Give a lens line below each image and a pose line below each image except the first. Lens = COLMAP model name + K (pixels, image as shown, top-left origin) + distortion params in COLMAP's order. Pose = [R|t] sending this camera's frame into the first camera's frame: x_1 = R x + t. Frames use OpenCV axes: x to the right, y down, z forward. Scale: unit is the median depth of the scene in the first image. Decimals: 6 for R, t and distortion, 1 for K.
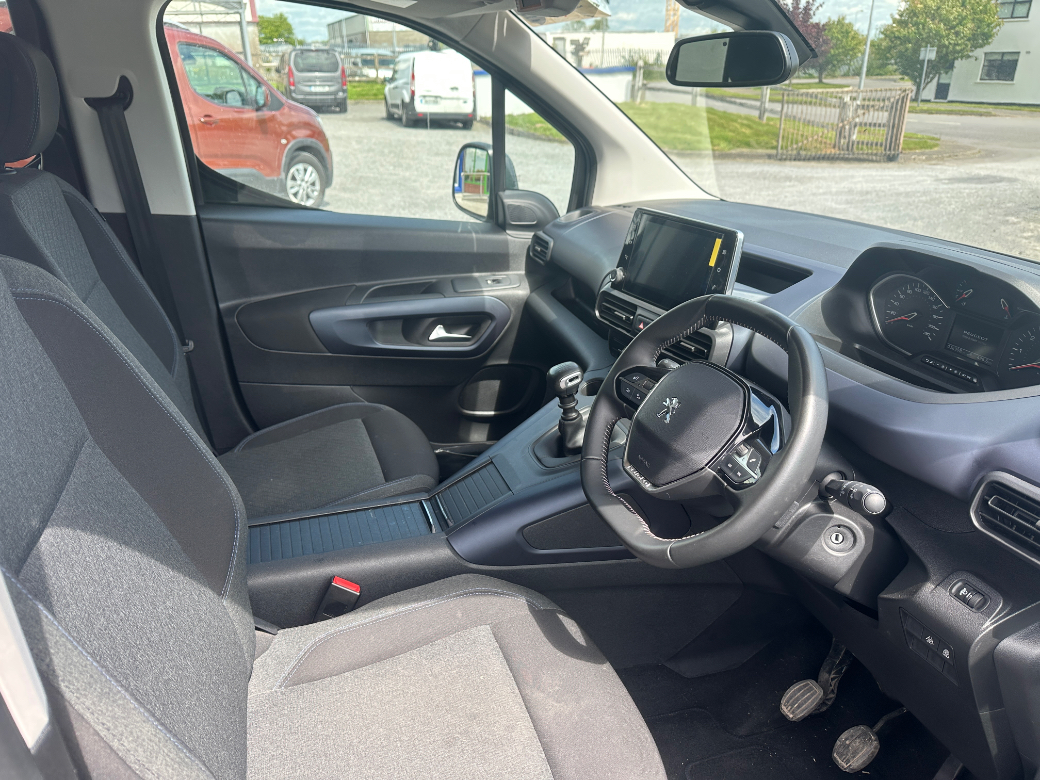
lens RADIAL K [[751.6, 0, 521.3], [0, 751.6, 390.5], [0, 0, 1]] dist [0.017759, -0.011091]
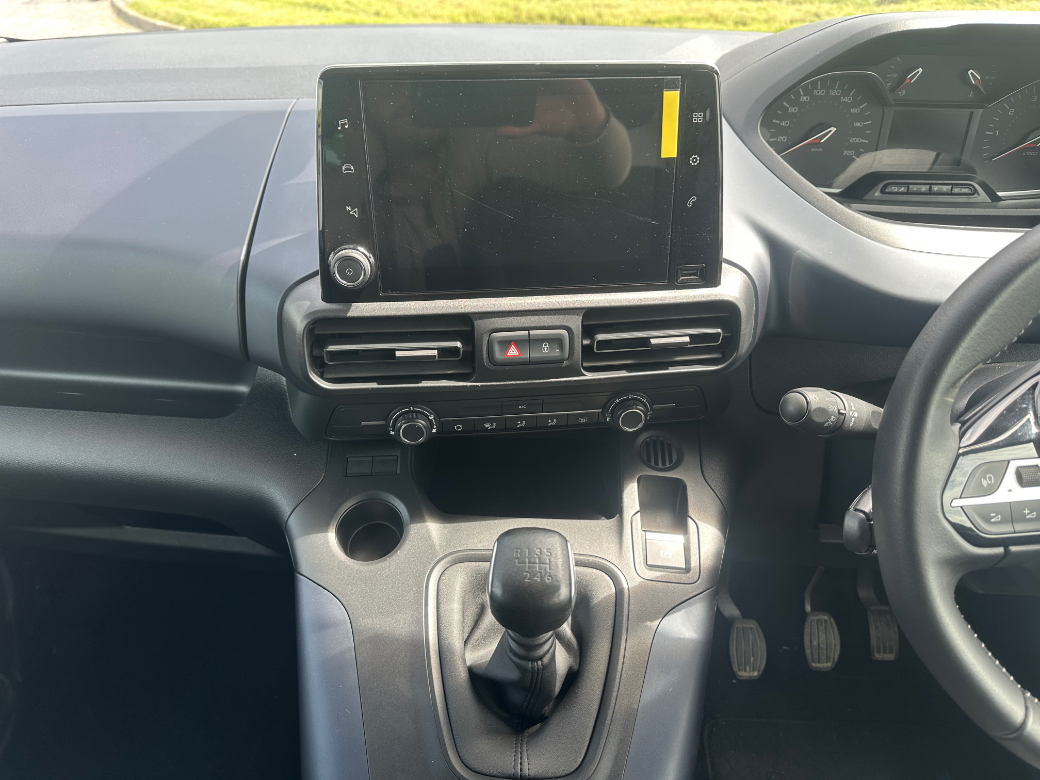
lens RADIAL K [[751.6, 0, 519.5], [0, 751.6, 388.6], [0, 0, 1]] dist [0.017759, -0.011091]
pose [[0.354503, -0.545609, 0.759367, -0.178967], [0.348465, 0.830697, 0.434182, -0.262430], [-0.867698, 0.110694, 0.484610, 0.836909]]
